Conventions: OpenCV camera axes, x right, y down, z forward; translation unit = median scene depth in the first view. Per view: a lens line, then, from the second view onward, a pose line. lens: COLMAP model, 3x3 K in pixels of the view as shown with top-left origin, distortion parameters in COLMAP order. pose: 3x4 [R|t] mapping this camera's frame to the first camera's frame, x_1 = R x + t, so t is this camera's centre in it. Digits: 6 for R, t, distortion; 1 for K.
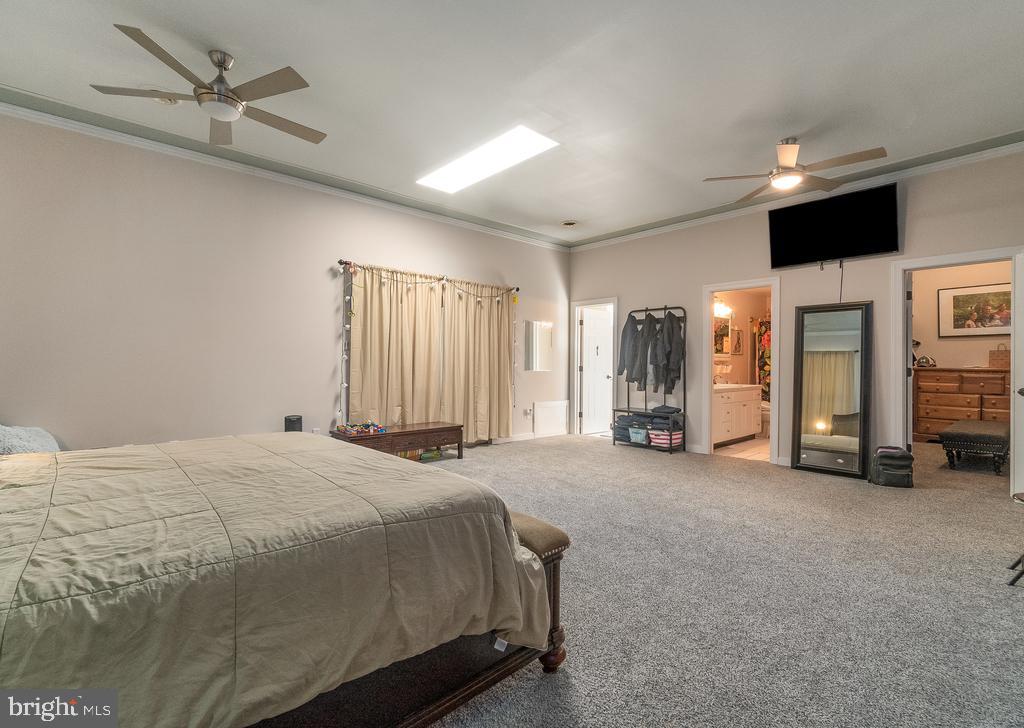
lens RADIAL K [[476.3, 0, 512.0], [0, 476.3, 363.8], [0, 0, 1]] dist [0.000343, 0.000015]
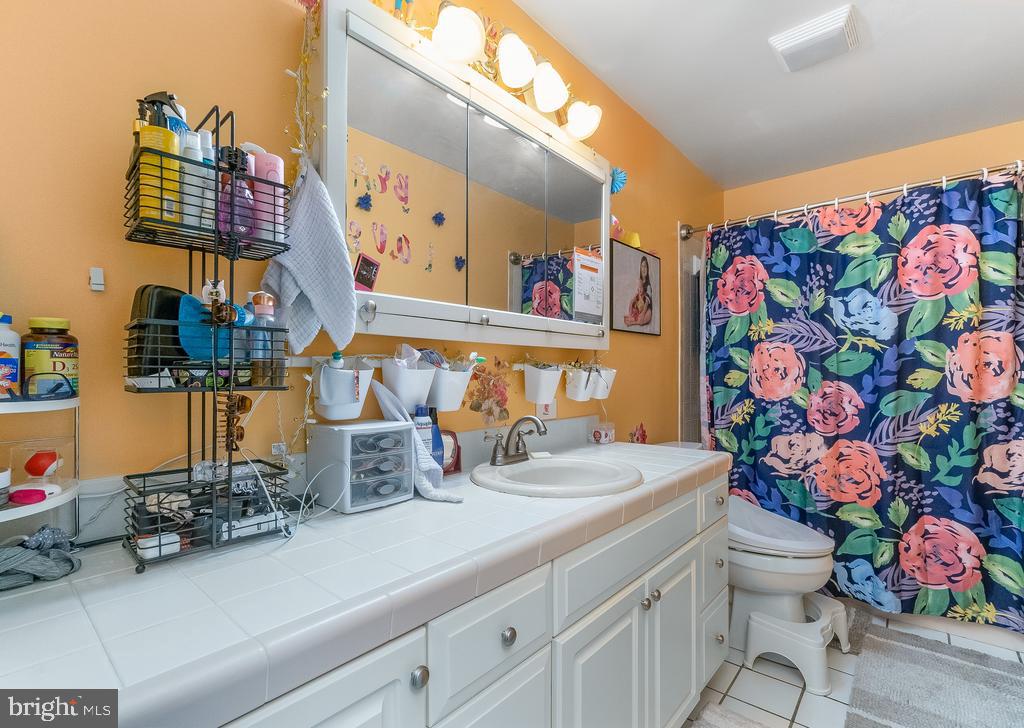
lens RADIAL K [[476.3, 0, 511.9], [0, 476.3, 368.5], [0, 0, 1]] dist [0.000343, 0.000015]
pose [[0.993198, -0.000847, 0.116431, 0.353840], [0.001662, 0.999975, -0.006904, 0.004388], [-0.116422, 0.007051, 0.993175, 0.706043]]
